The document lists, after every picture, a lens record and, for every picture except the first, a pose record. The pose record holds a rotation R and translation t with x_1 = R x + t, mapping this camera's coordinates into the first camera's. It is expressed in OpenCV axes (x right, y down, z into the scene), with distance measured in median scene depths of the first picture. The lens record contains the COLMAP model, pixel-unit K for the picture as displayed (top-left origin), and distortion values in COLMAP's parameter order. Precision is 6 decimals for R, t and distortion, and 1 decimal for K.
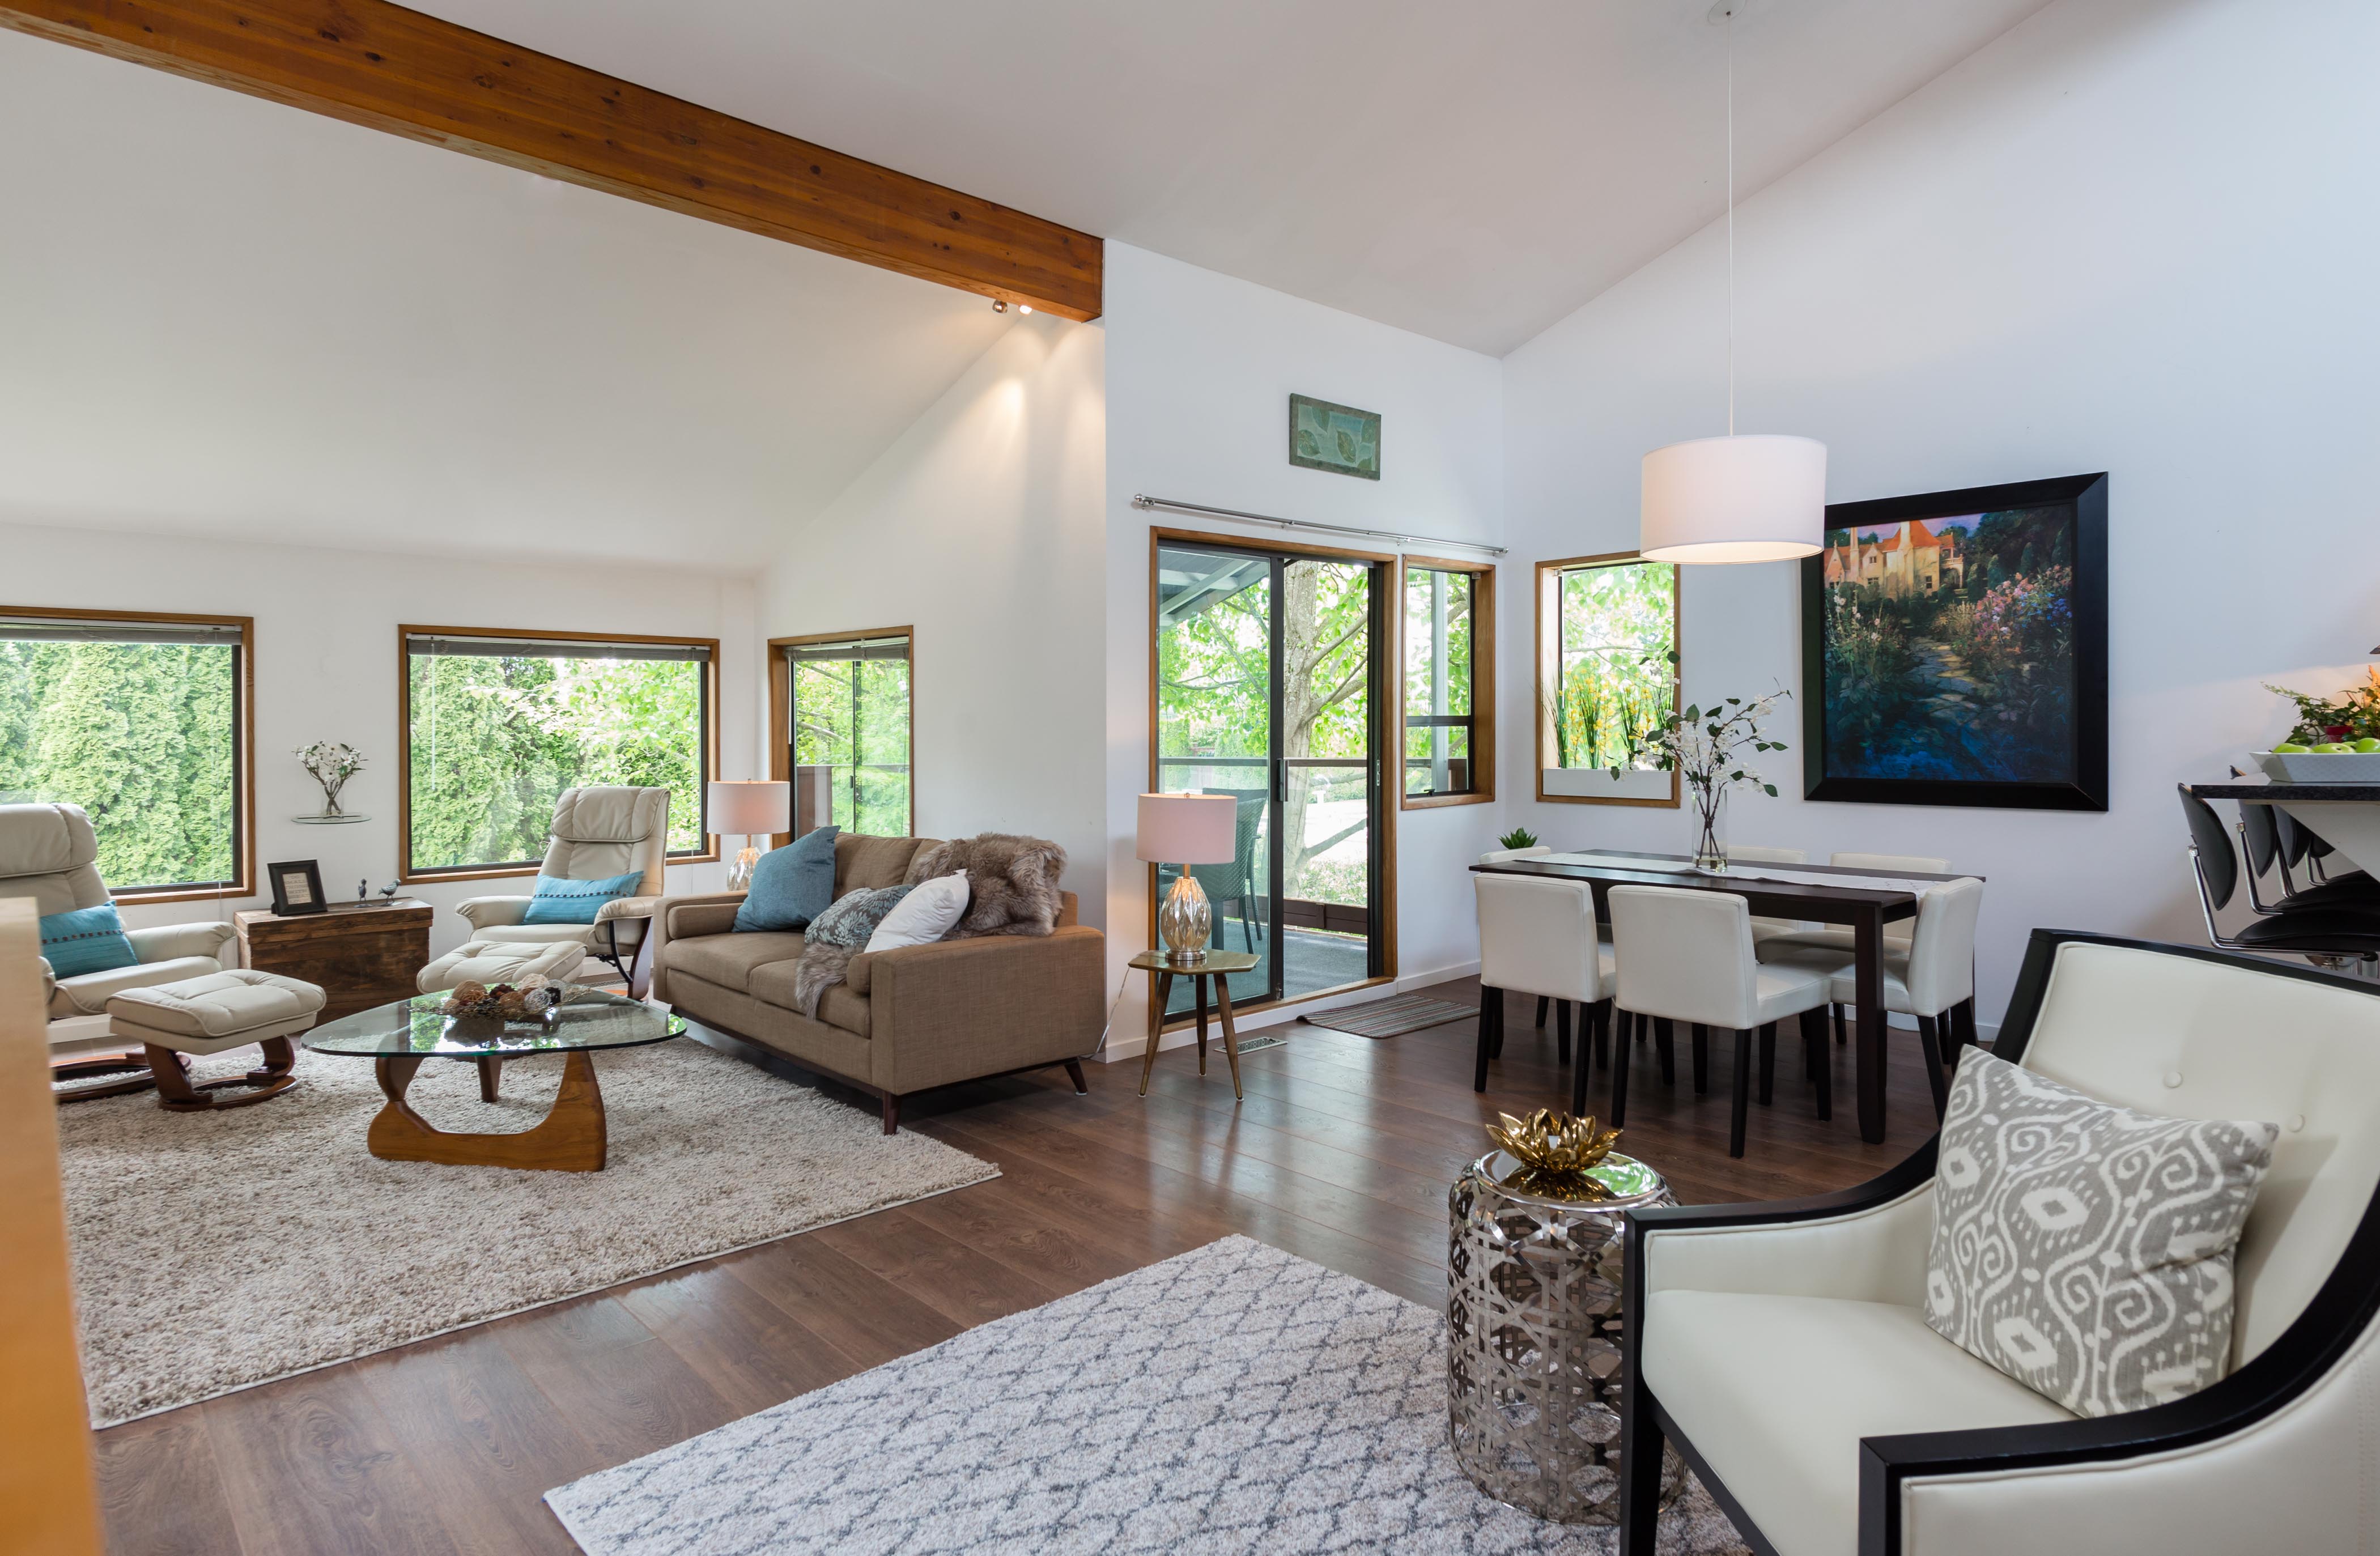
lens RADIAL K [[1287.1, 0, 1199.6], [0, 1287.1, 733.4], [0, 0, 1]] dist [0.003938, -0.001420]
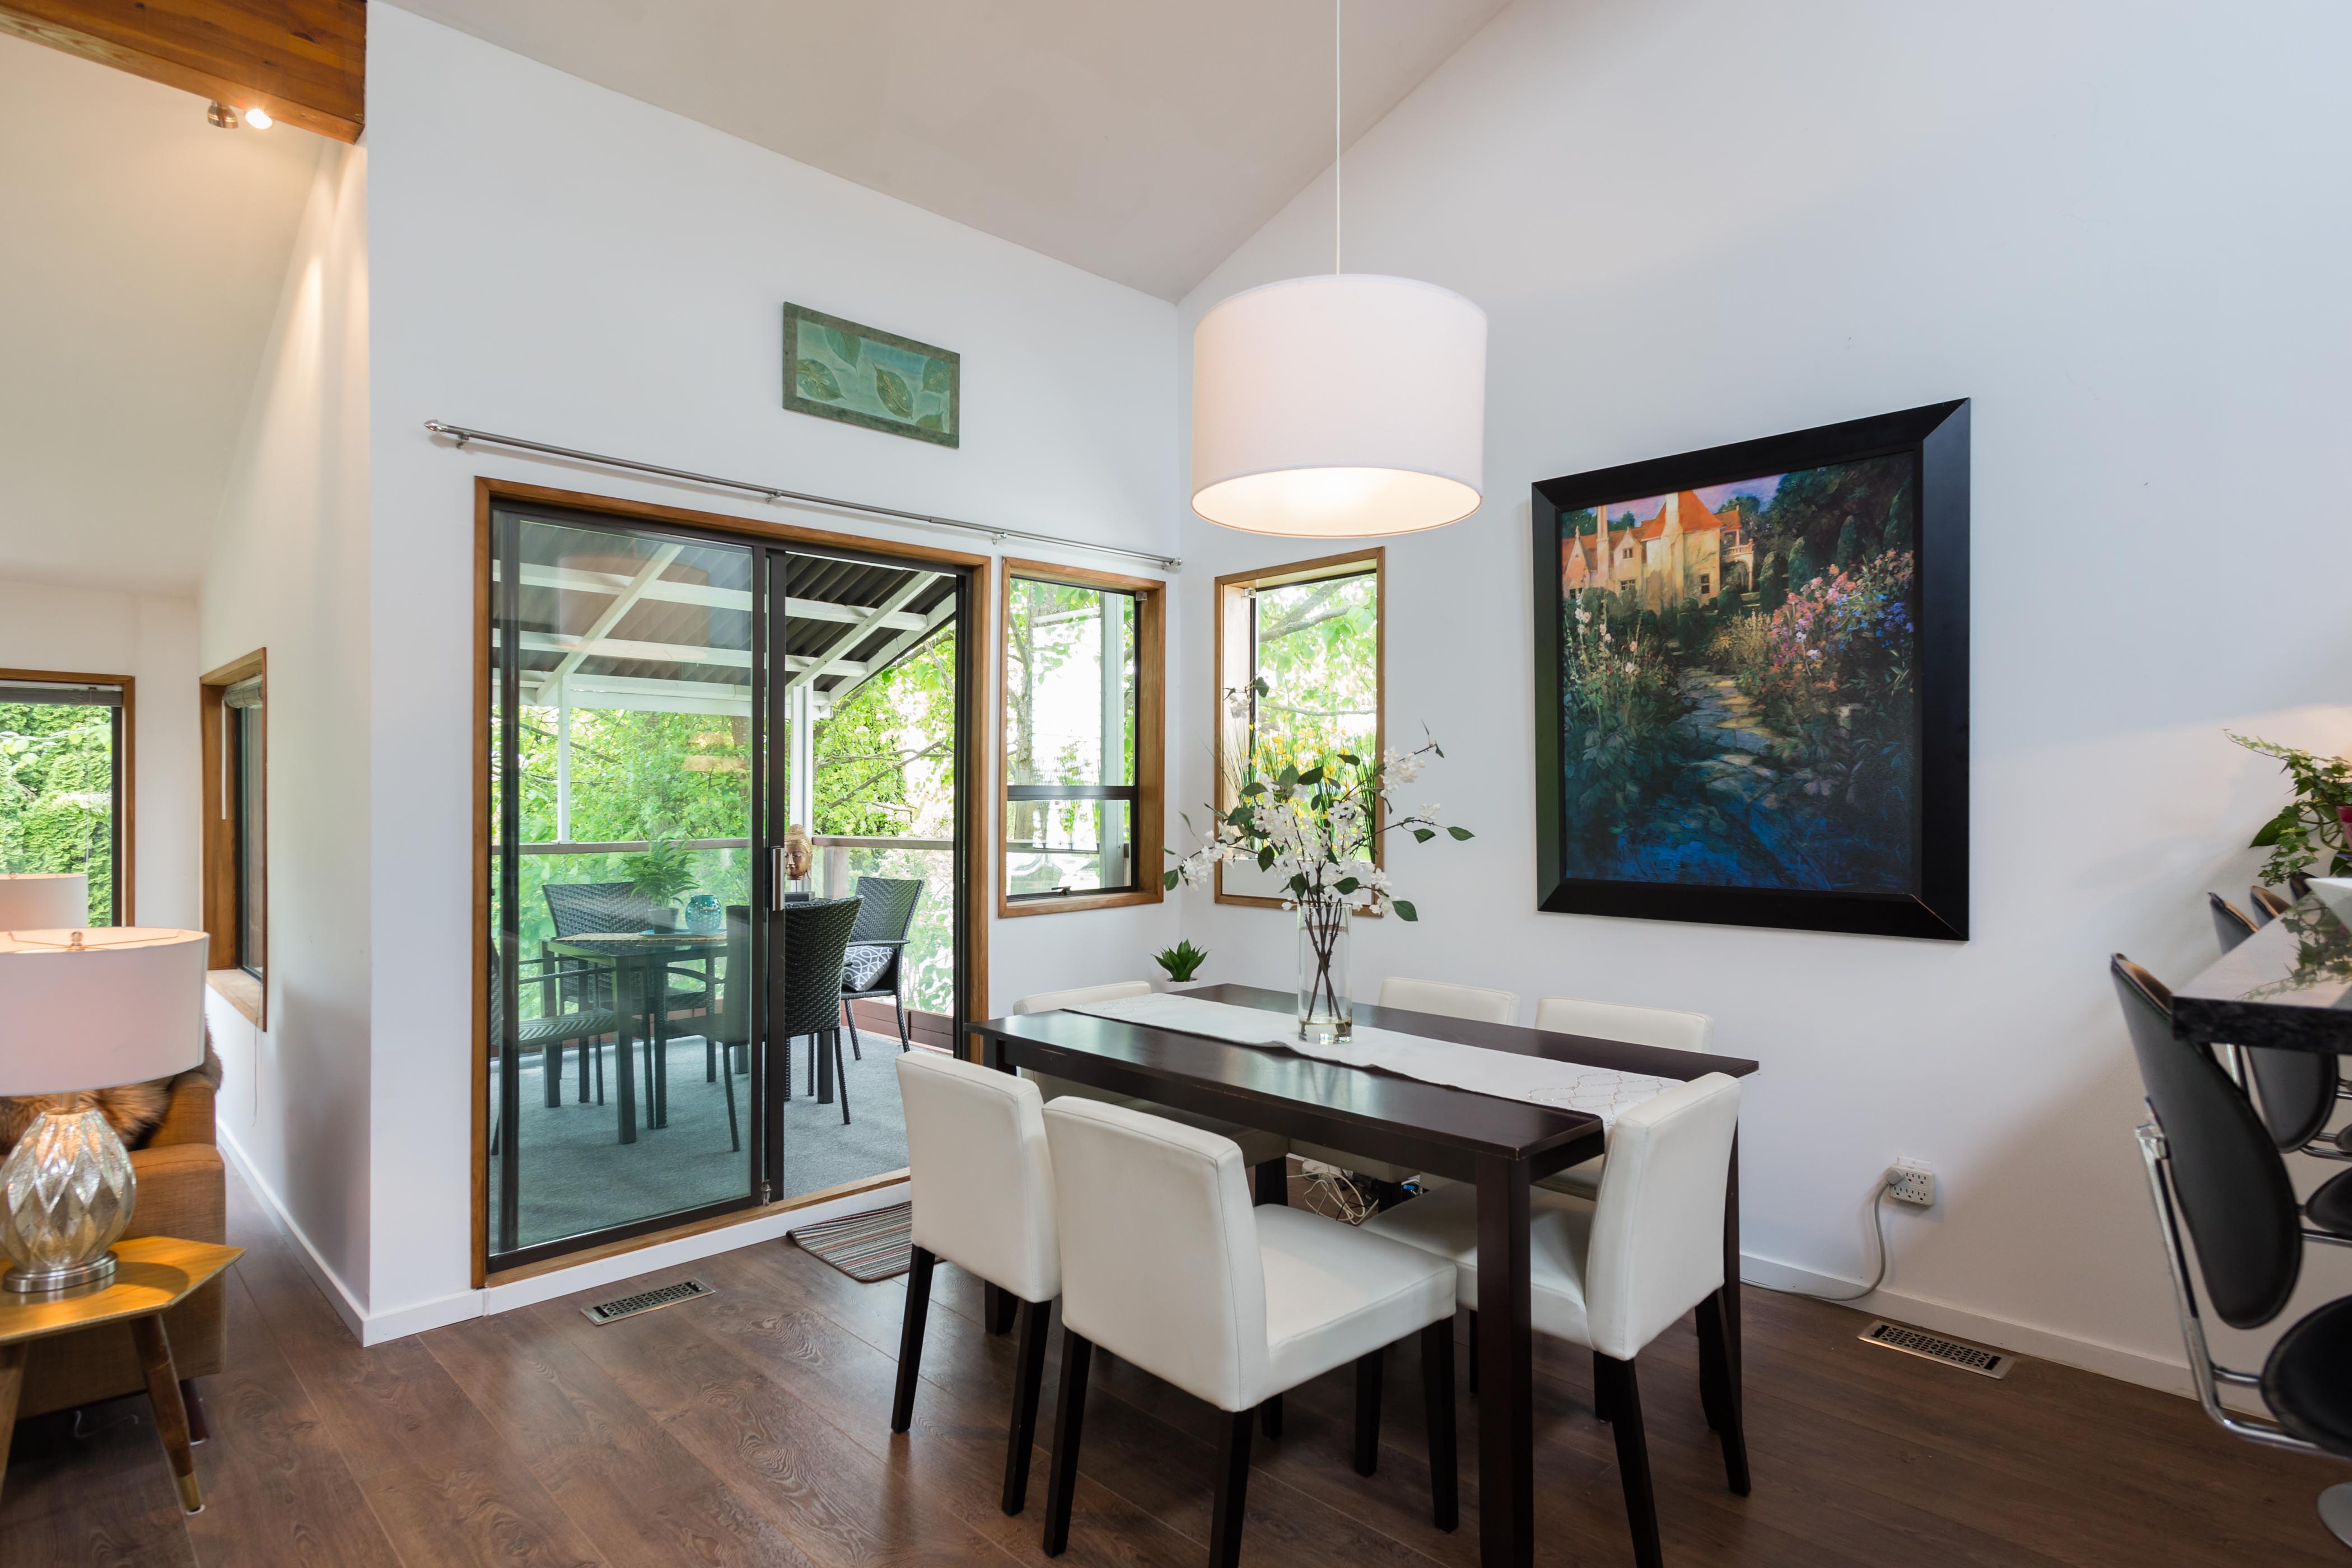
lens RADIAL K [[1223.1, 0, 1183.9], [0, 1223.1, 805.6], [0, 0, 1]] dist [0.003128, -0.000261]
pose [[0.999512, 0.004924, 0.030840, 0.279920], [-0.004889, 0.999987, -0.001202, -0.002408], [-0.030846, 0.001051, 0.999524, 0.382386]]
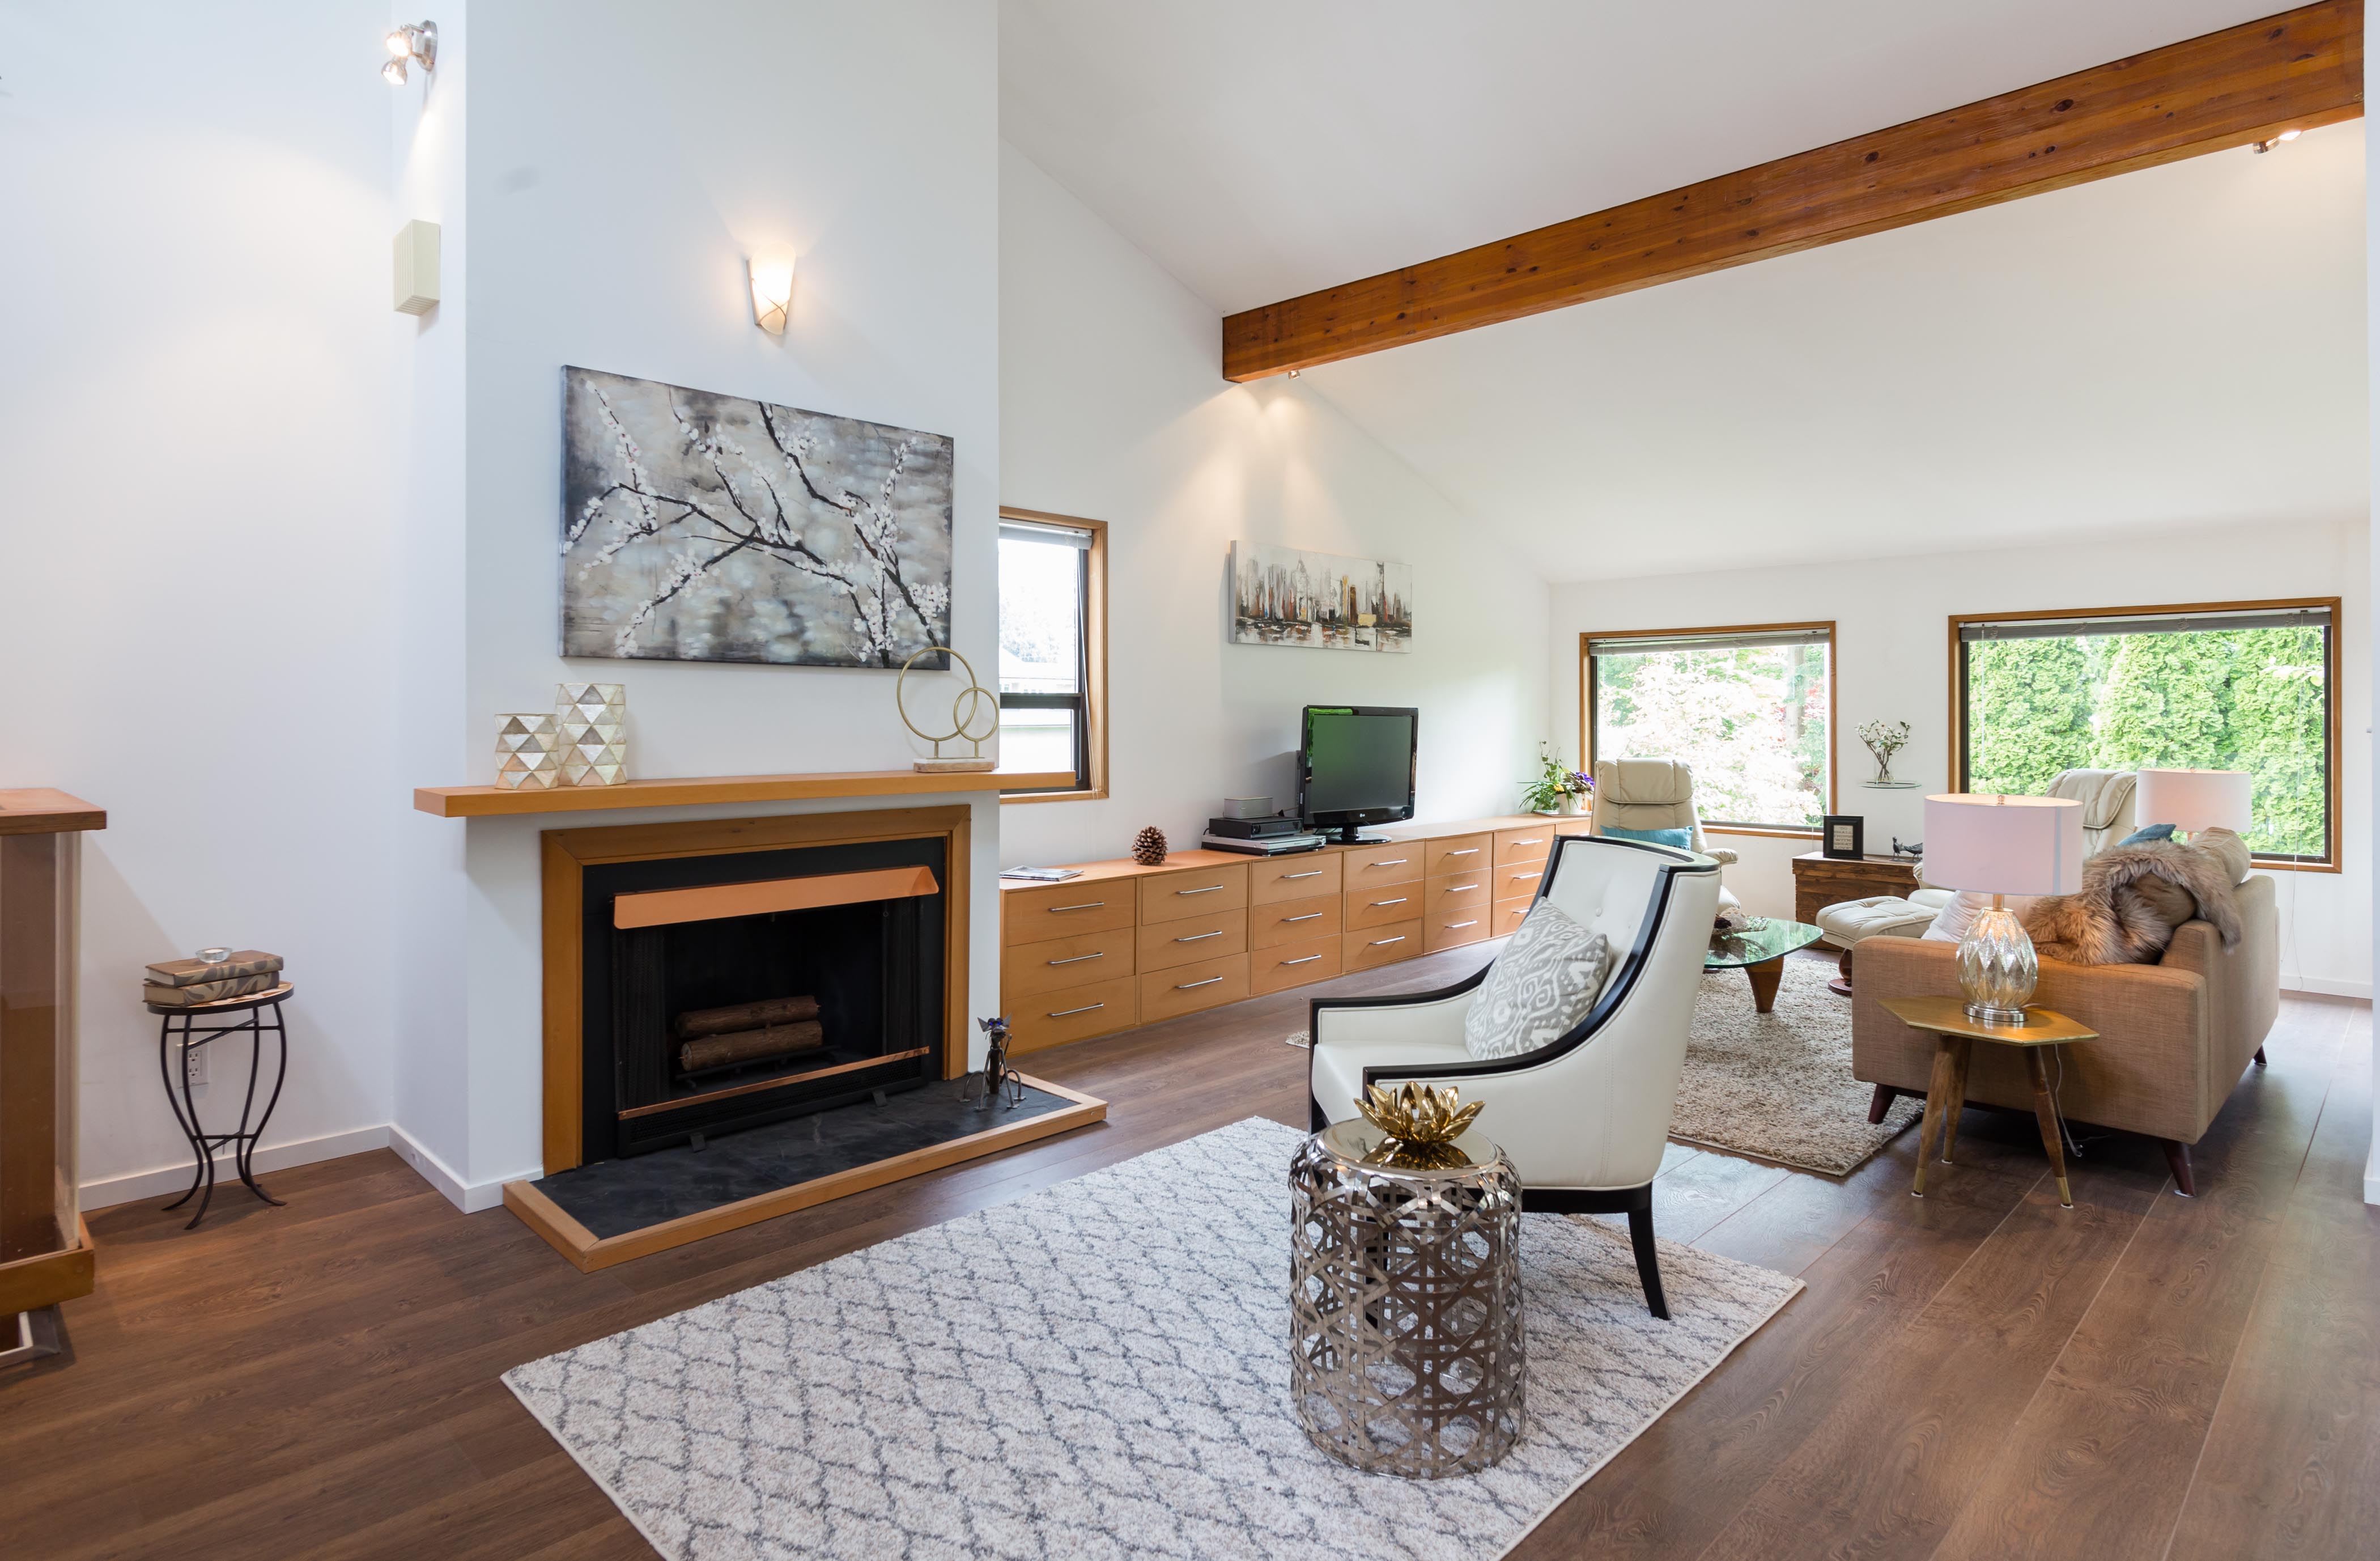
lens RADIAL K [[1277.8, 0, 1158.6], [0, 1277.8, 713.3], [0, 0, 1]] dist [0.003172, -0.000536]
pose [[0.032925, 0.003254, -0.999453, 0.545174], [-0.002648, 0.999991, 0.003168, -0.001735], [0.999454, 0.002542, 0.032933, 0.321864]]
